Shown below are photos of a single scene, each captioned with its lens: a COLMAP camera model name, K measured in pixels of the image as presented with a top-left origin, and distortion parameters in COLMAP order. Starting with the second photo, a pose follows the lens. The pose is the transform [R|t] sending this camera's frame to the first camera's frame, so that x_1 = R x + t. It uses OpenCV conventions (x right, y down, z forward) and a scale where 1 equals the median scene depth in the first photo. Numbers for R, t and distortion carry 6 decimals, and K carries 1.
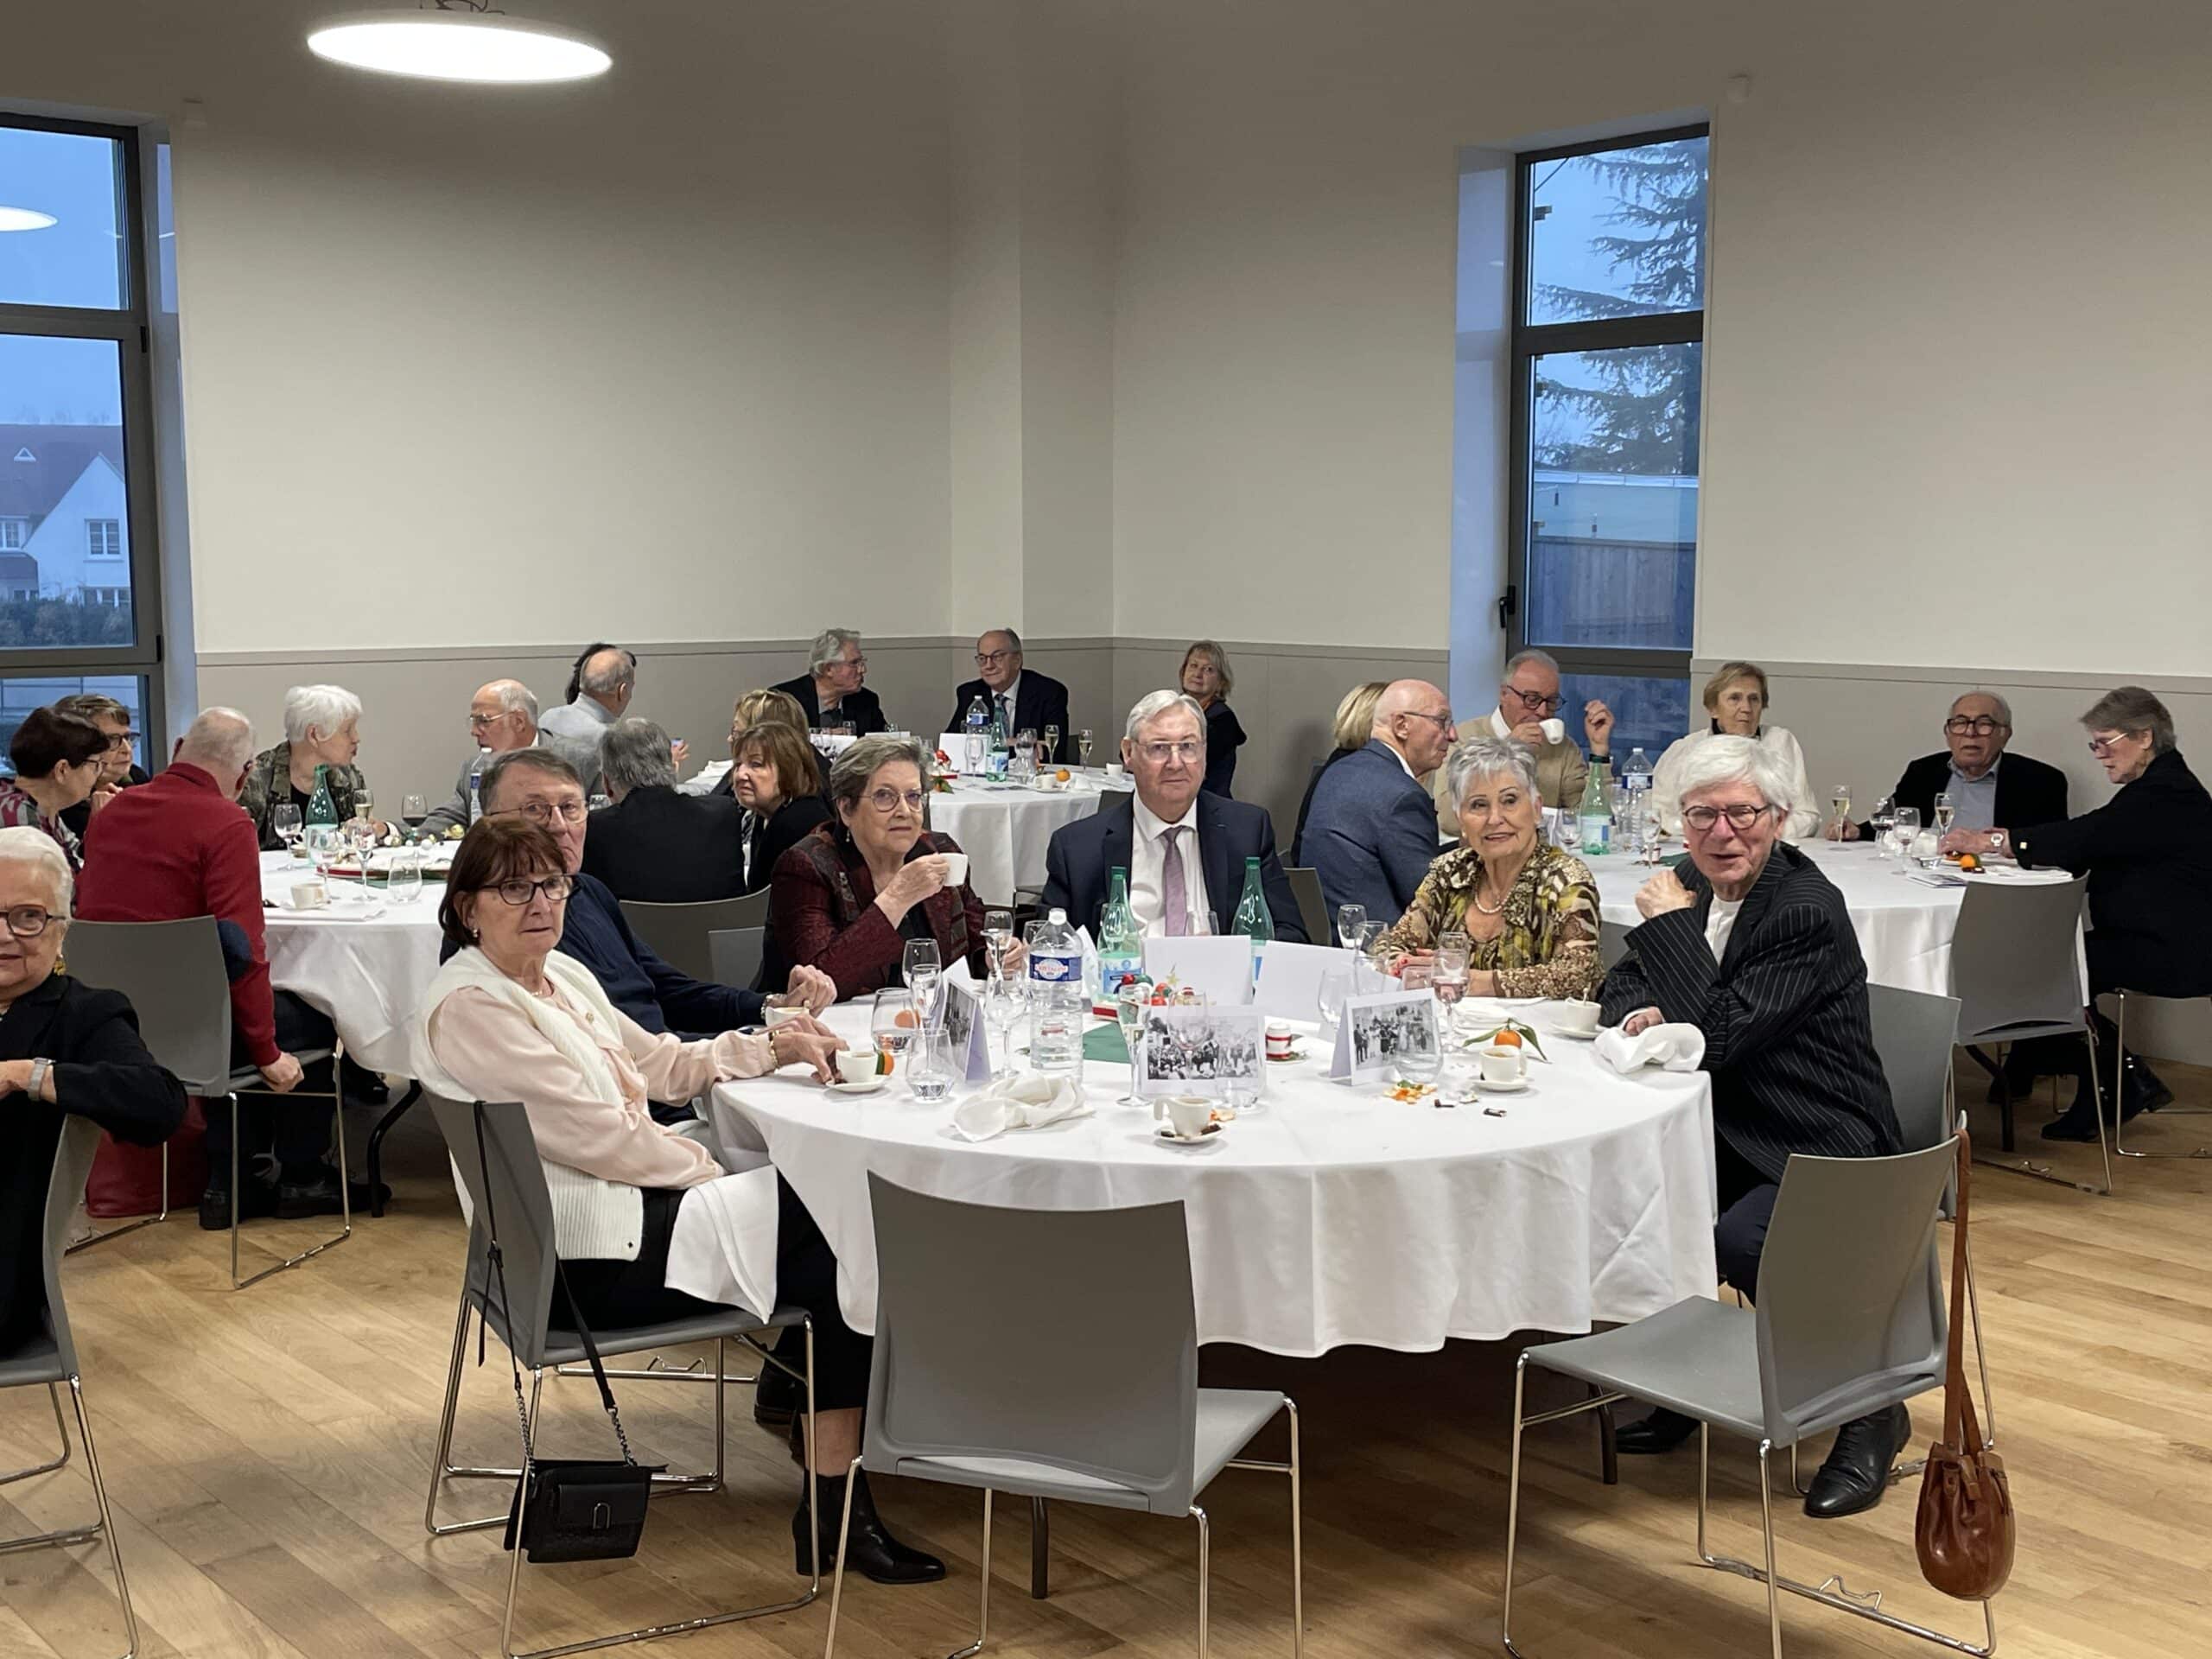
lens RADIAL K [[2504.4, 0, 1106.0], [0, 2504.4, 829.5], [0, 0, 1]] dist [0.017009, 0.016356]
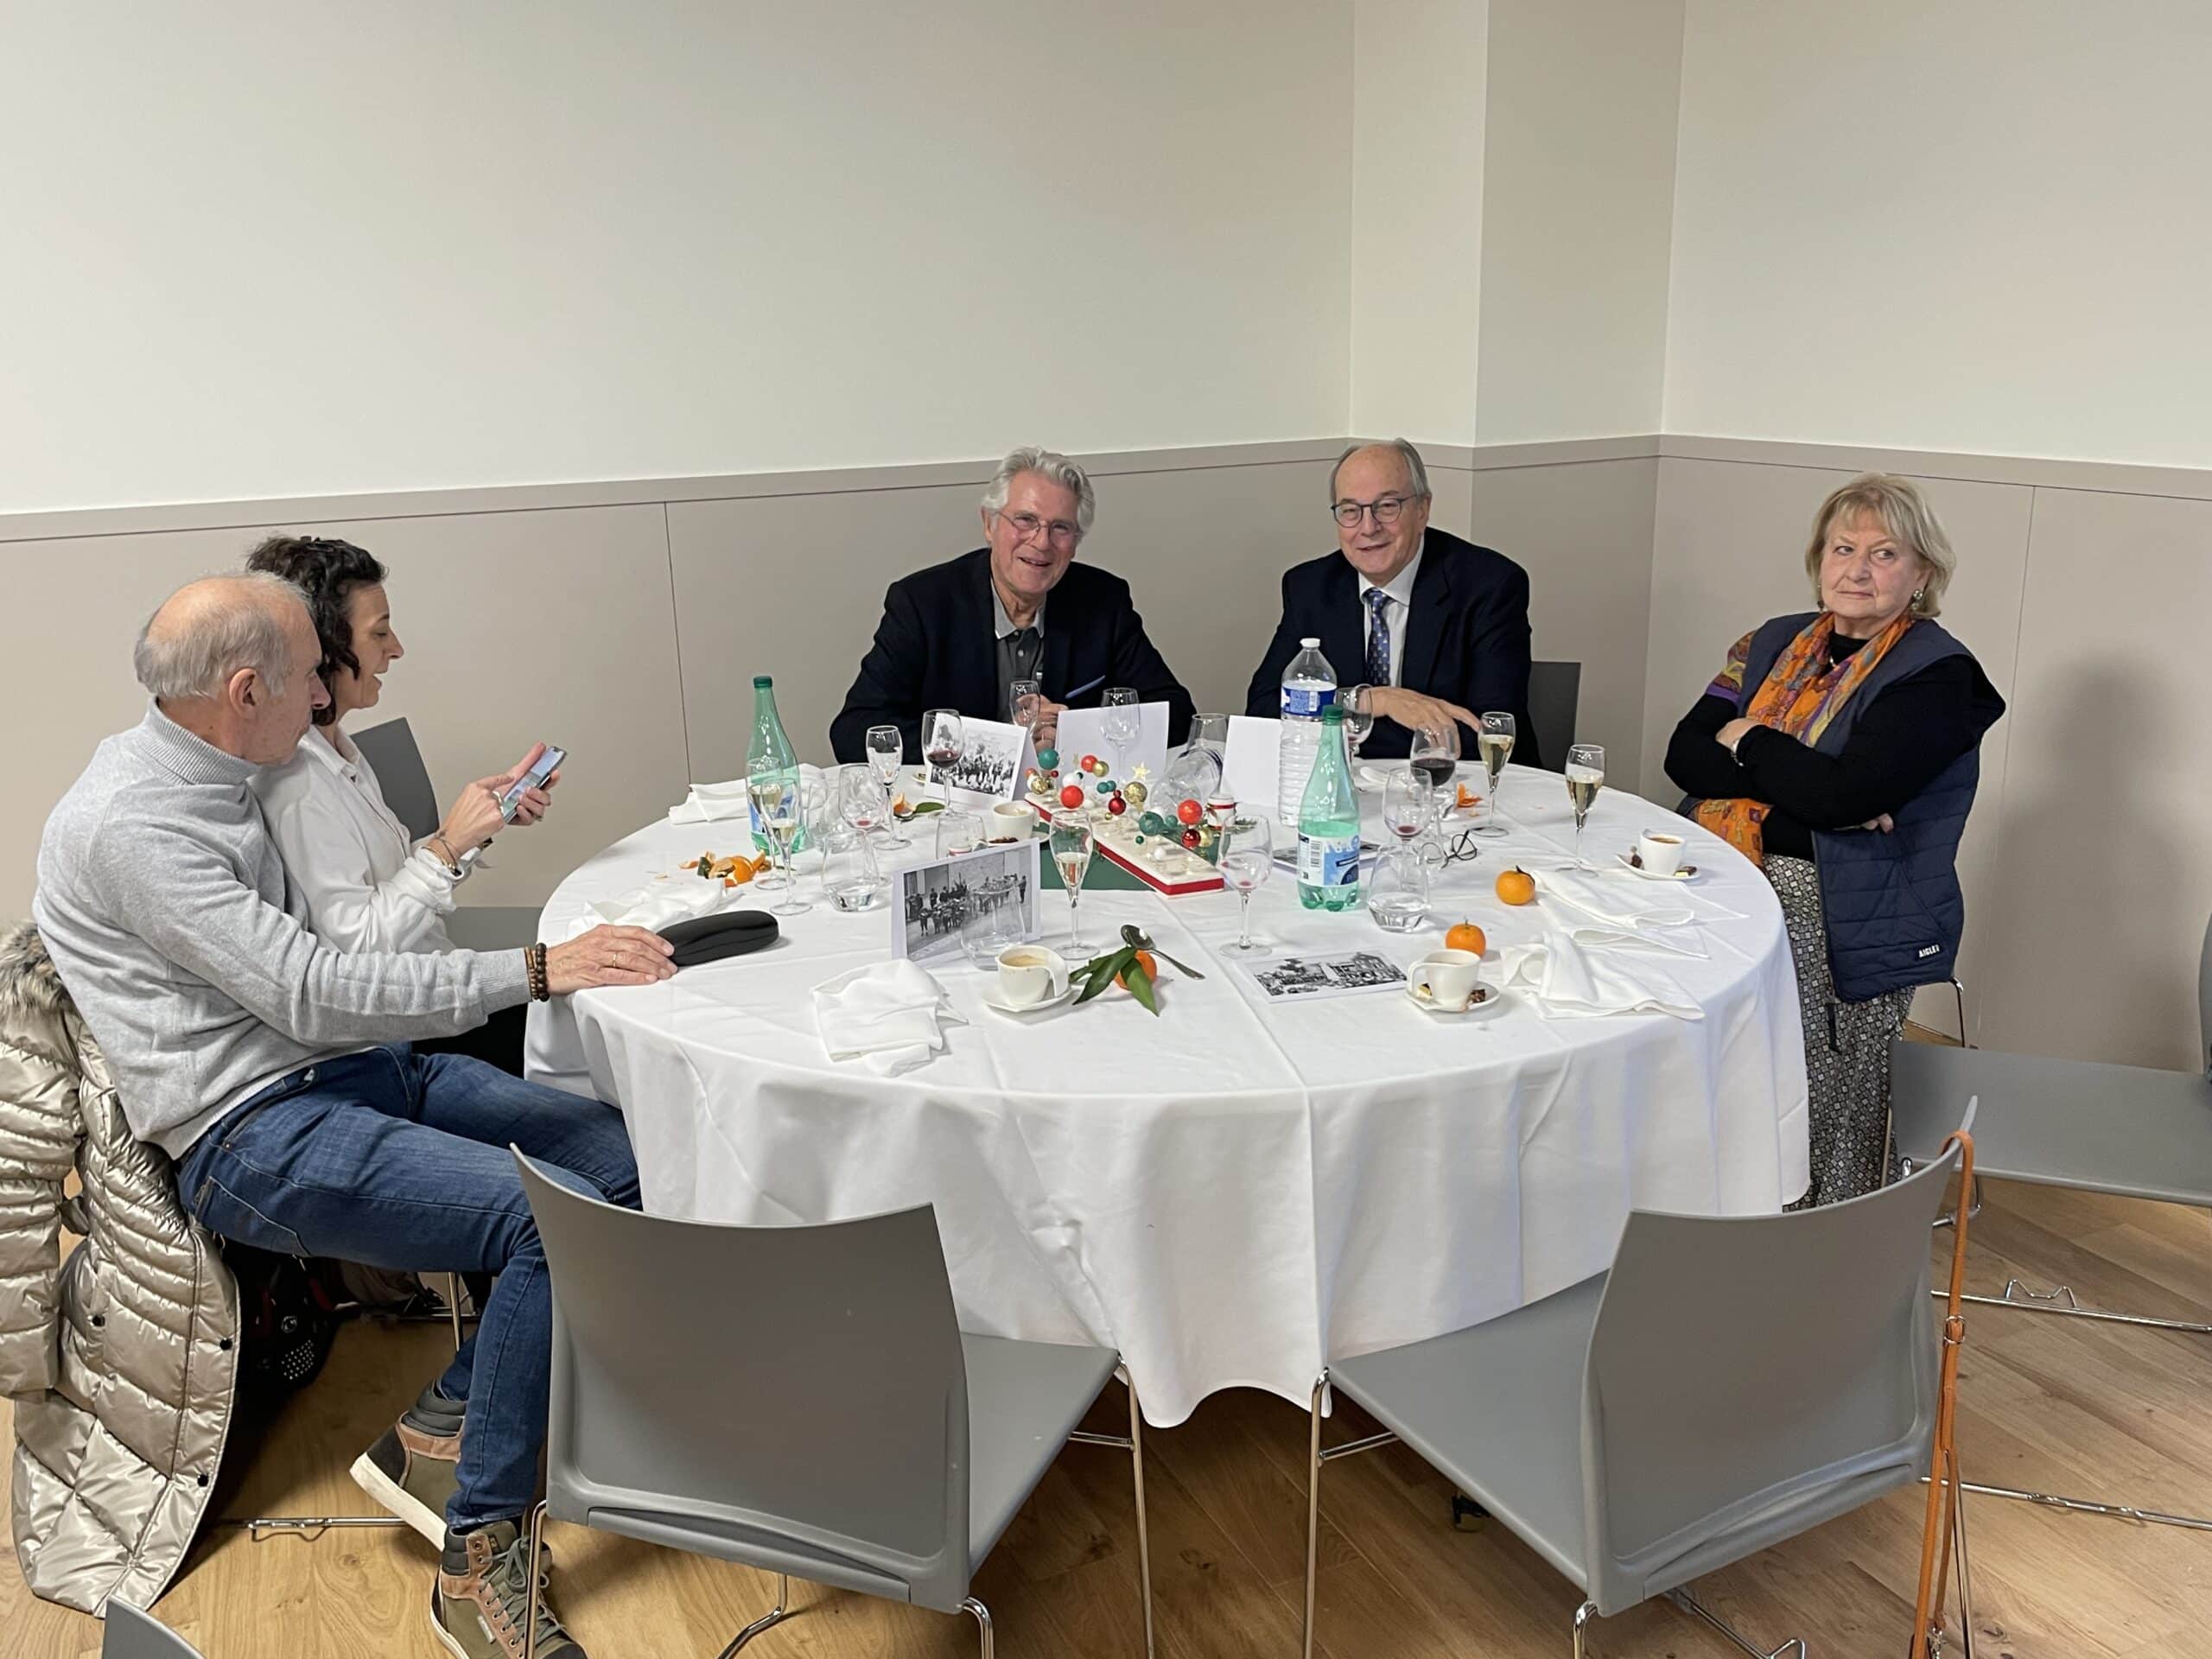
lens RADIAL K [[1963.0, 0, 1106.0], [0, 1963.0, 829.5], [0, 0, 1]] dist [0.108557, -0.127115]
pose [[0.974604, 0.037776, -0.220724, -0.009998], [-0.002648, 0.987544, 0.157321, -0.074828], [0.223918, -0.152741, 0.962565, 0.704617]]
